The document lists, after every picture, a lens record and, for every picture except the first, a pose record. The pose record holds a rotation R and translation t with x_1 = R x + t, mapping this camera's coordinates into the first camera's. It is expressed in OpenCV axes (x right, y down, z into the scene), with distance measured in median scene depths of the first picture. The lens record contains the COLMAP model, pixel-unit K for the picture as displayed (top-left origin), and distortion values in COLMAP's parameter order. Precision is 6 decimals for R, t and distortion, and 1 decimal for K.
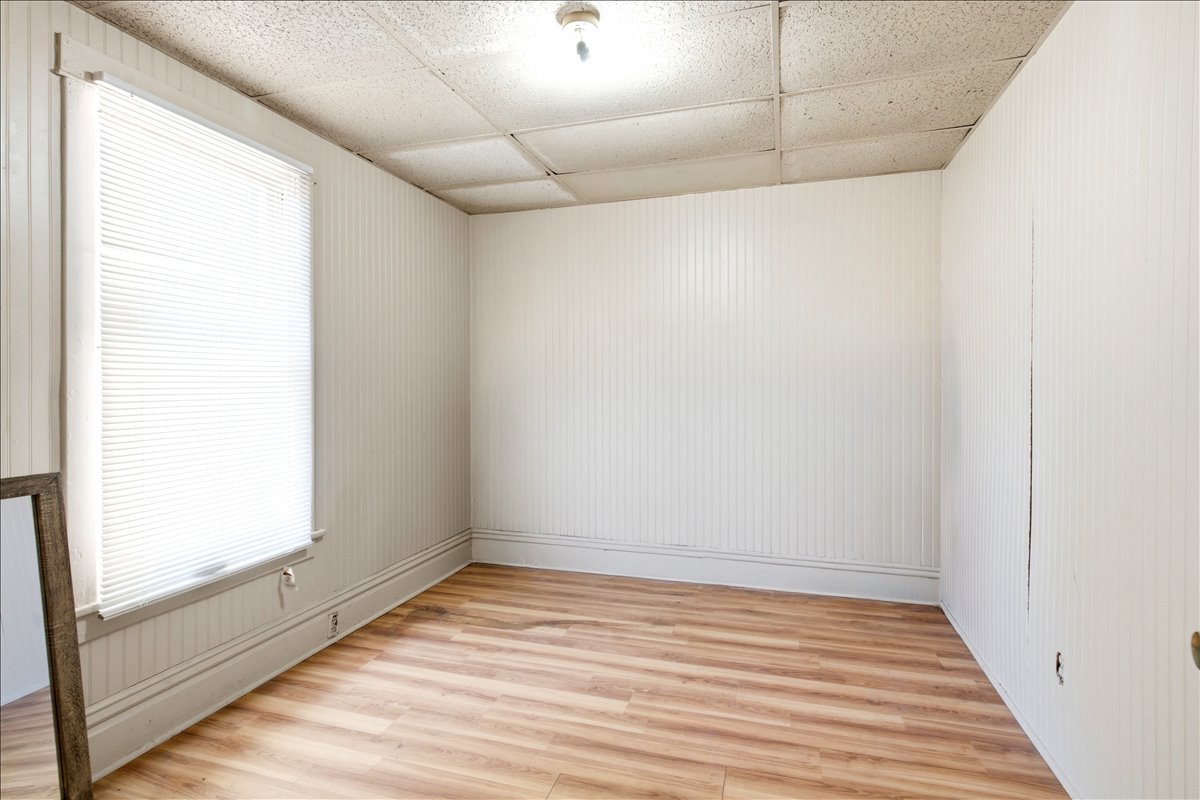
lens RADIAL K [[584.2, 0, 602.5], [0, 584.2, 398.1], [0, 0, 1]] dist [0.001398, -0.000112]
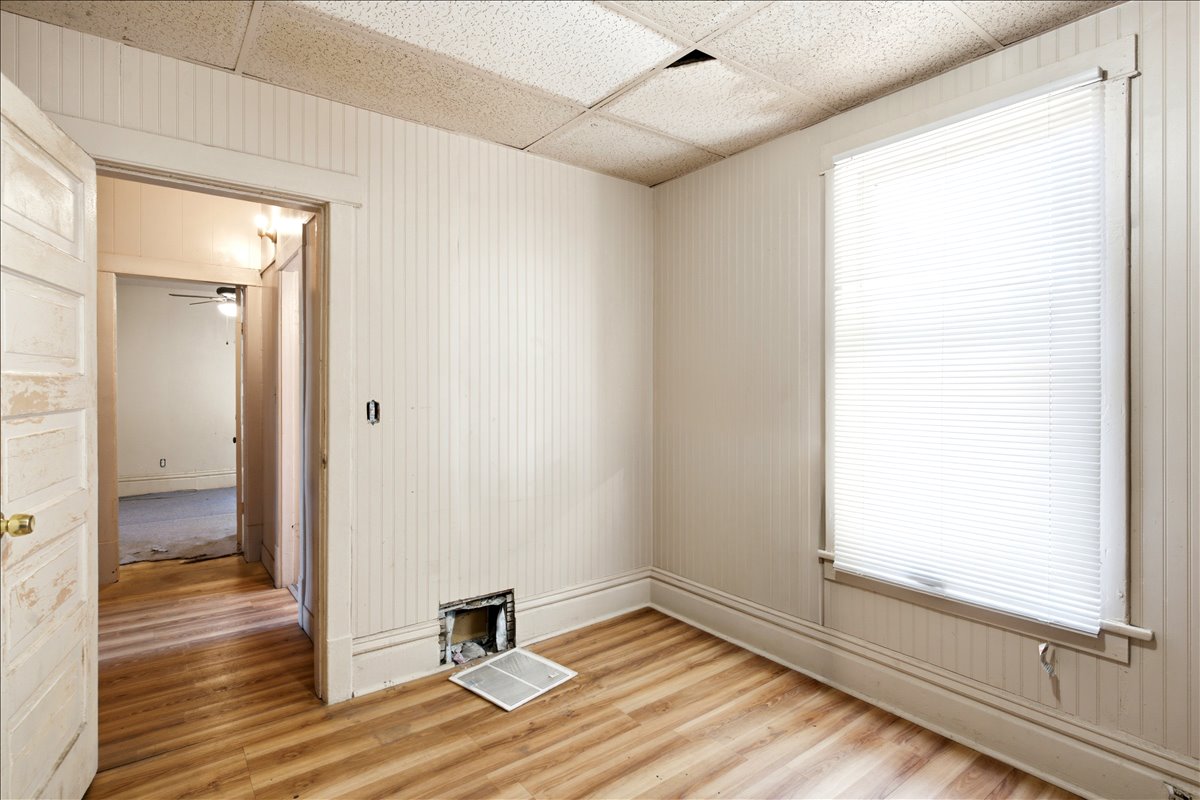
lens RADIAL K [[584.2, 0, 602.5], [0, 584.2, 398.1], [0, 0, 1]] dist [0.001398, -0.000112]
pose [[-0.585949, 0.012337, -0.810254, 0.445313], [-0.020697, 0.999330, 0.030183, -0.030642], [0.810084, 0.034455, -0.585301, 1.146346]]
